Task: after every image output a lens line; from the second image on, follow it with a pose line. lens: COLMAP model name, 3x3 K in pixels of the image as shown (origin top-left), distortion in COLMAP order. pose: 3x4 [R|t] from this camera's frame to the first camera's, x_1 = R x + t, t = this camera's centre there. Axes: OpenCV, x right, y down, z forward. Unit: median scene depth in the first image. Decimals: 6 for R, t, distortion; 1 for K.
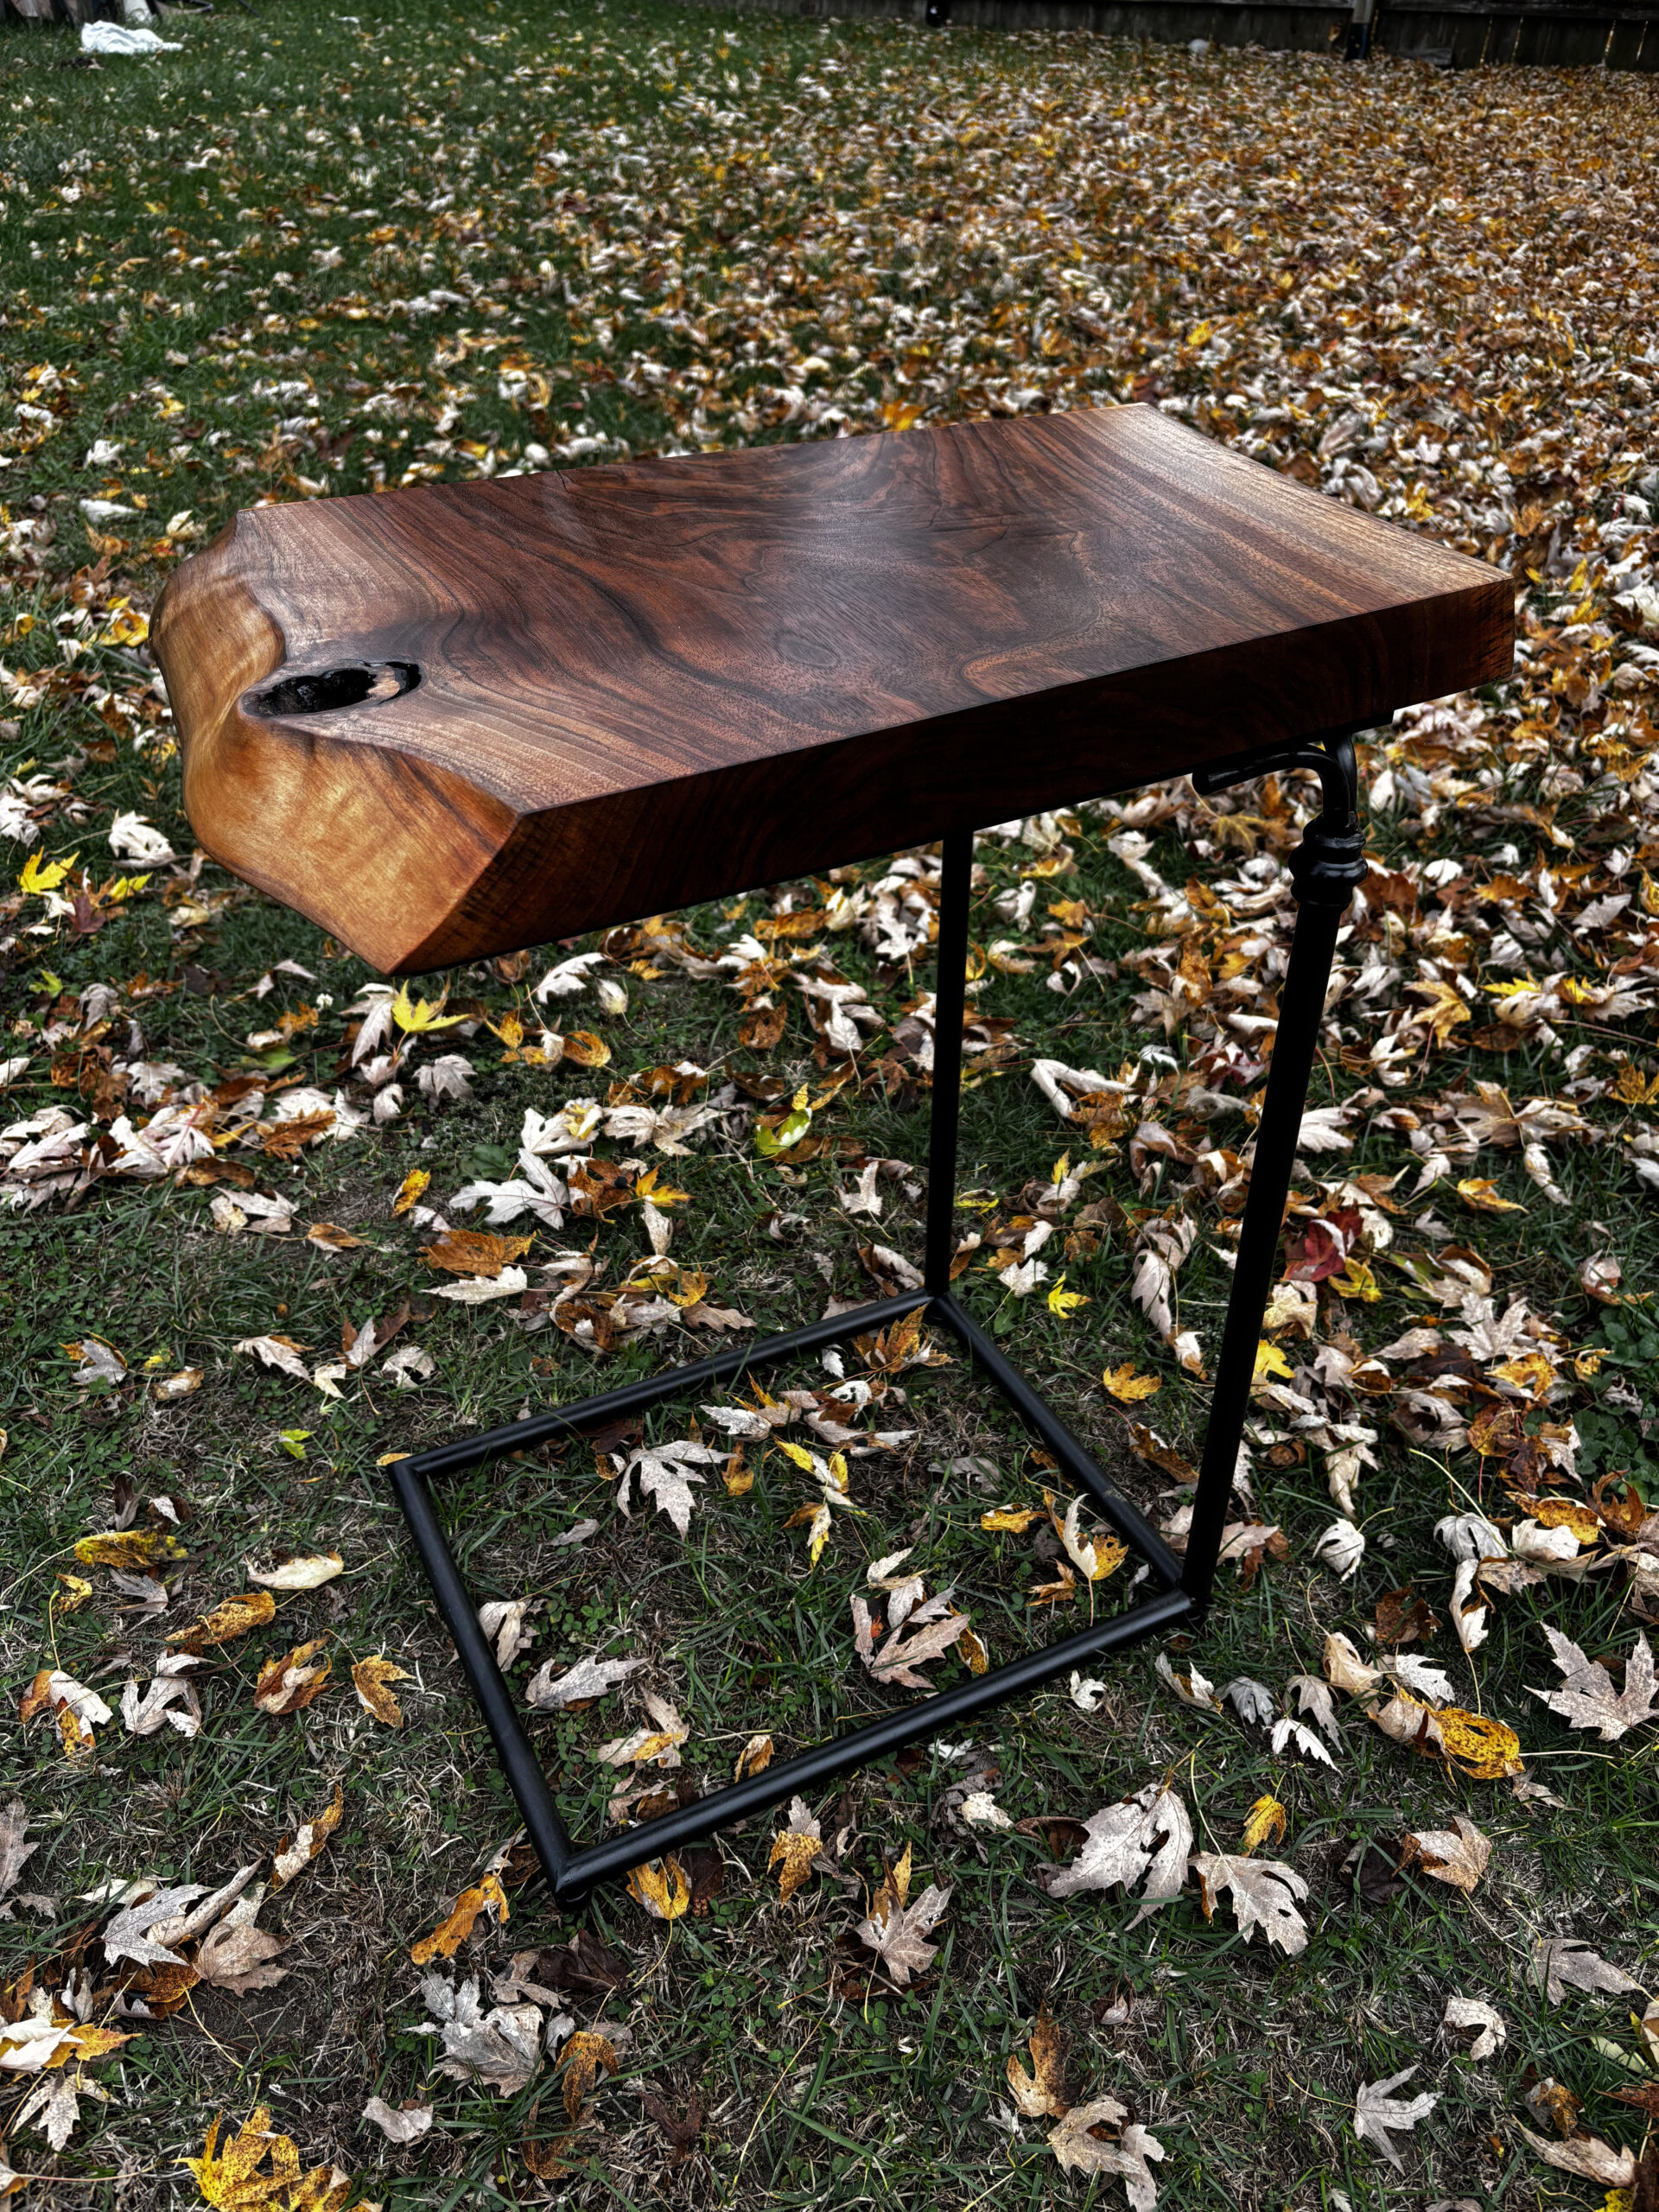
lens RADIAL K [[1827.5, 0, 826.3], [0, 1827.5, 1098.7], [0, 0, 1]] dist [0.033546, -0.068897]
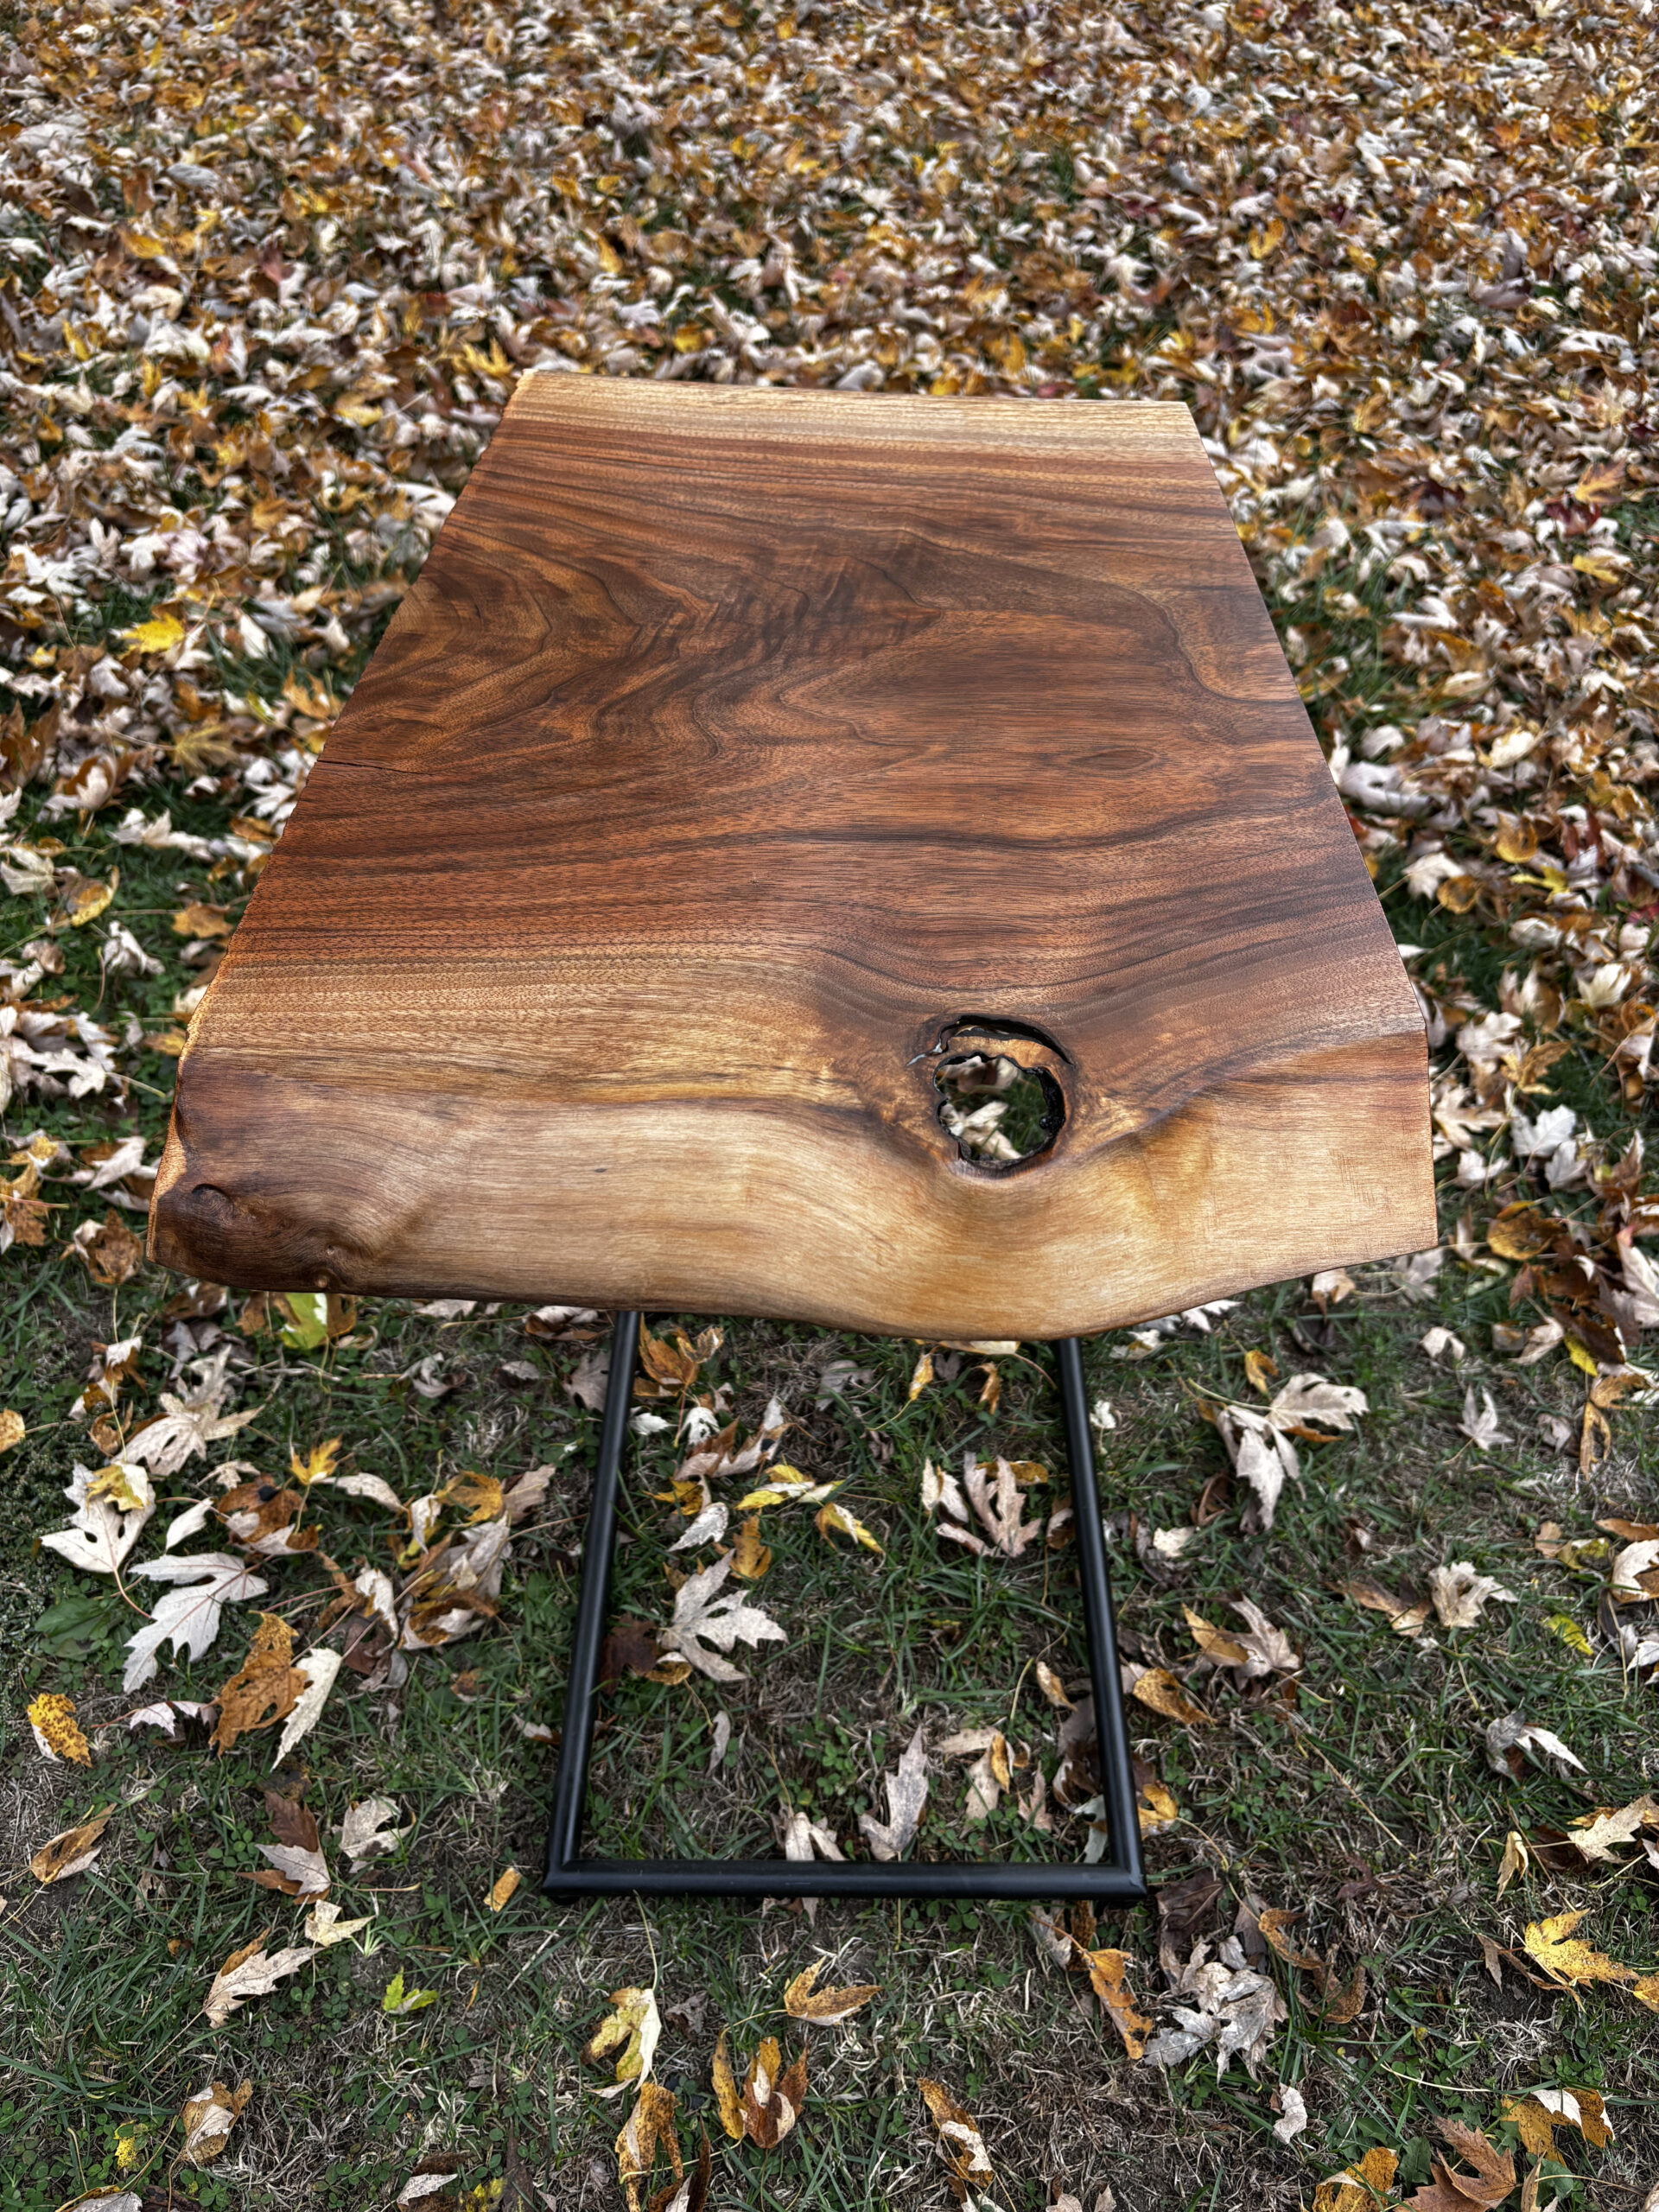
lens RADIAL K [[1827.5, 0, 821.6], [0, 1827.5, 1107.7], [0, 0, 1]] dist [0.033546, -0.068897]
pose [[0.429448, -0.634864, 0.642279, -0.498467], [0.492029, 0.760858, 0.423088, -0.362743], [-0.757286, 0.134326, 0.639120, 0.327657]]
